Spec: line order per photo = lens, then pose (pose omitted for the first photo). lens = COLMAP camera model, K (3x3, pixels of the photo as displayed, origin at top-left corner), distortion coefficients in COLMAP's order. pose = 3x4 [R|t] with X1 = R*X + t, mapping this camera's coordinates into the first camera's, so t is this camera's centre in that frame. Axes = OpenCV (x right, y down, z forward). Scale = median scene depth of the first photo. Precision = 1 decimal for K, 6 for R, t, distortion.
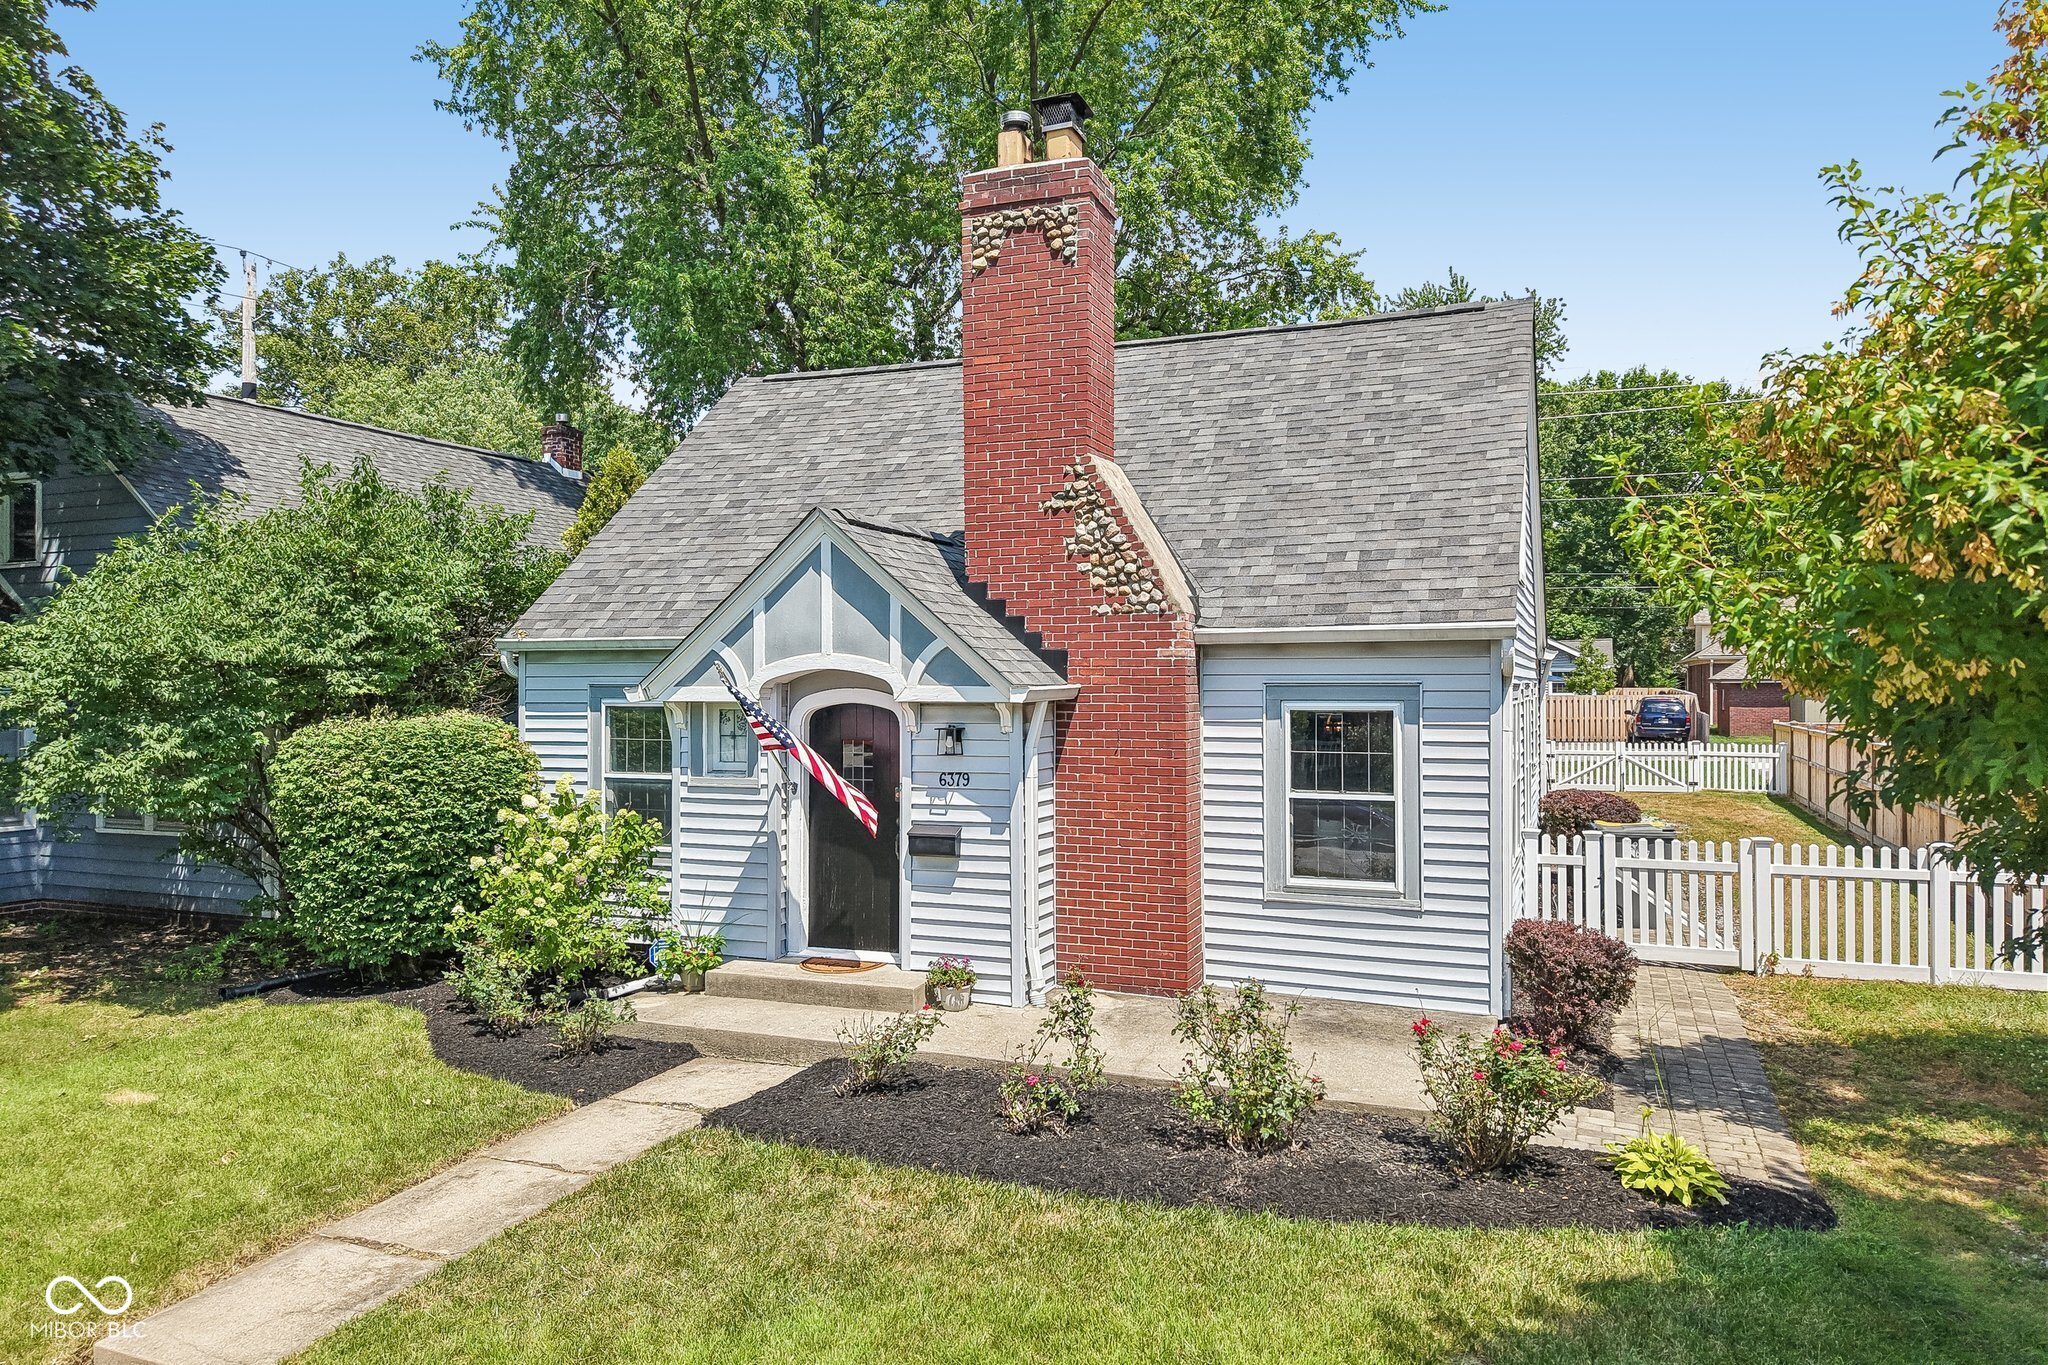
lens RADIAL K [[1372.1, 0, 1024.0], [0, 1372.1, 682.5], [0, 0, 1]] dist [0.042385, -0.049951]
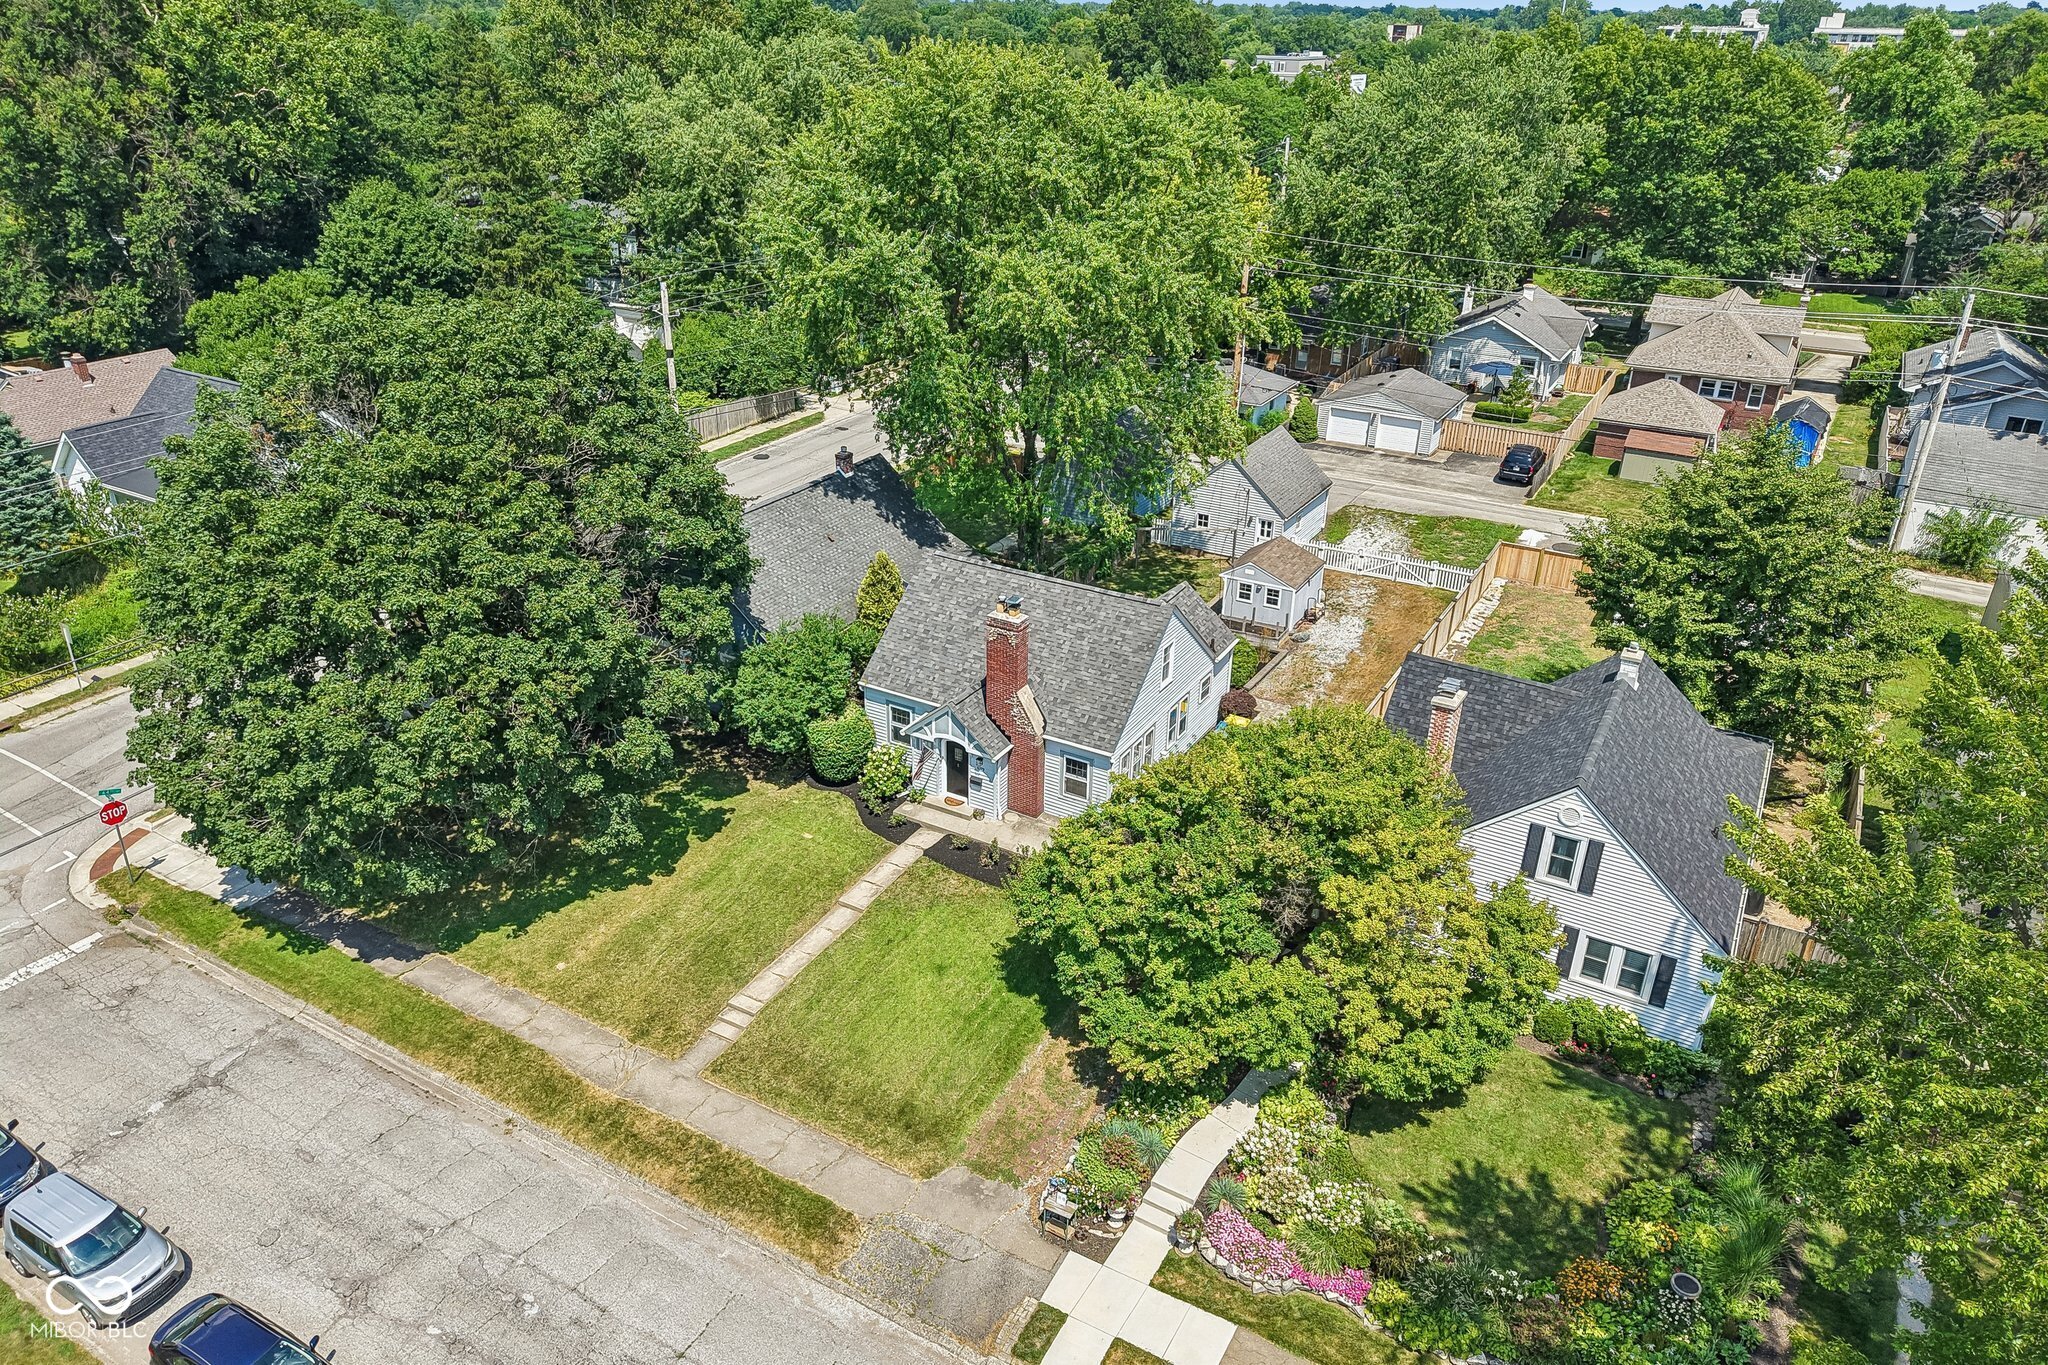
lens RADIAL K [[1372.1, 0, 1024.0], [0, 1372.1, 682.5], [0, 0, 1]] dist [0.042385, -0.049951]
pose [[0.990643, 0.076233, -0.113206, 0.499543], [-0.018881, 0.898038, 0.439512, -1.886381], [0.135169, -0.433262, 0.891074, -2.416814]]
